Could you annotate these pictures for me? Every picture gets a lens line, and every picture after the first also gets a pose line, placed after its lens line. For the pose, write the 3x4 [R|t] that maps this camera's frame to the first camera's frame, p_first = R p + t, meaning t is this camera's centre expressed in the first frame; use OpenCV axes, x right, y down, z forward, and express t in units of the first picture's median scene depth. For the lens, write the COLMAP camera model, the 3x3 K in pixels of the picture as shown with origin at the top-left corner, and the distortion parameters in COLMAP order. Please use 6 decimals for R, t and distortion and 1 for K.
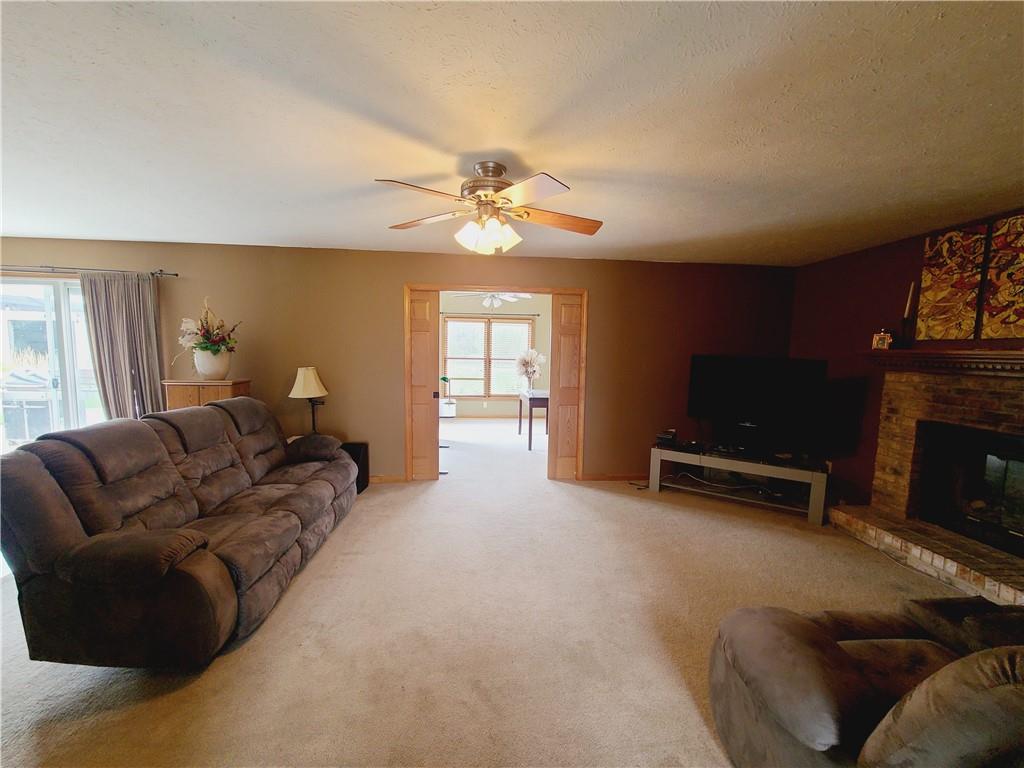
lens RADIAL K [[416.3, 0, 517.4], [0, 416.3, 390.4], [0, 0, 1]] dist [-0.015442, 0.003831]
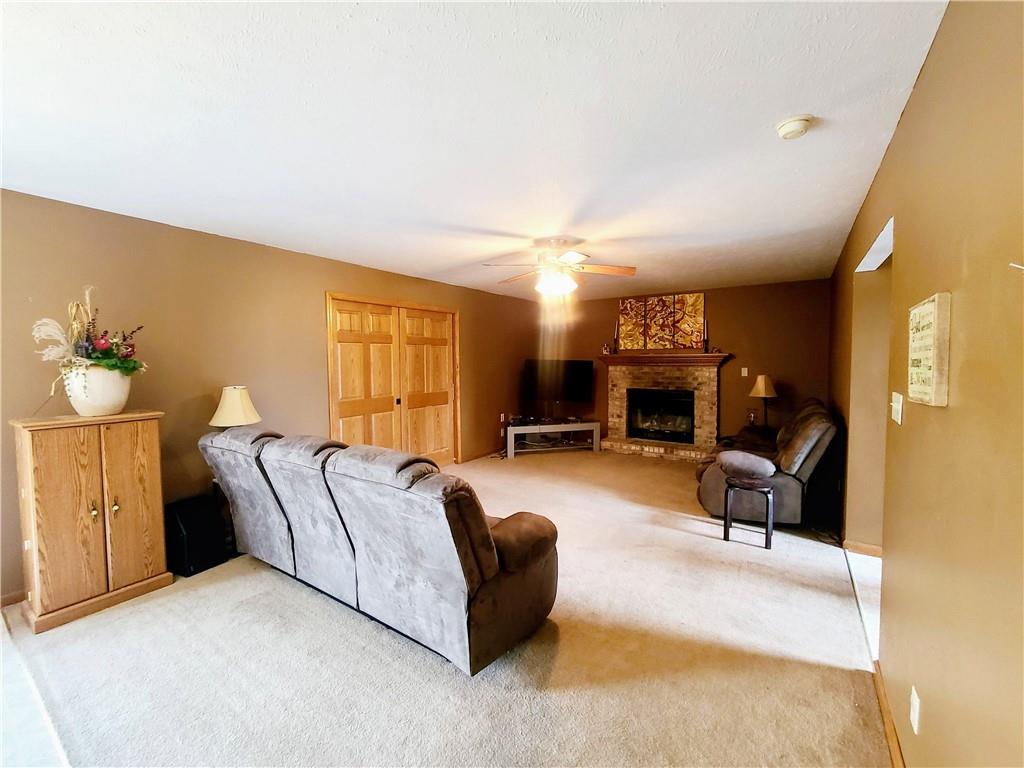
lens RADIAL K [[412.0, 0, 511.9], [0, 412.0, 378.3], [0, 0, 1]] dist [-0.003204, -0.000624]
pose [[0.636292, -0.057428, 0.769308, -0.955008], [0.089180, 0.996015, 0.000591, -0.030720], [-0.766276, 0.068231, 0.638878, 0.126930]]
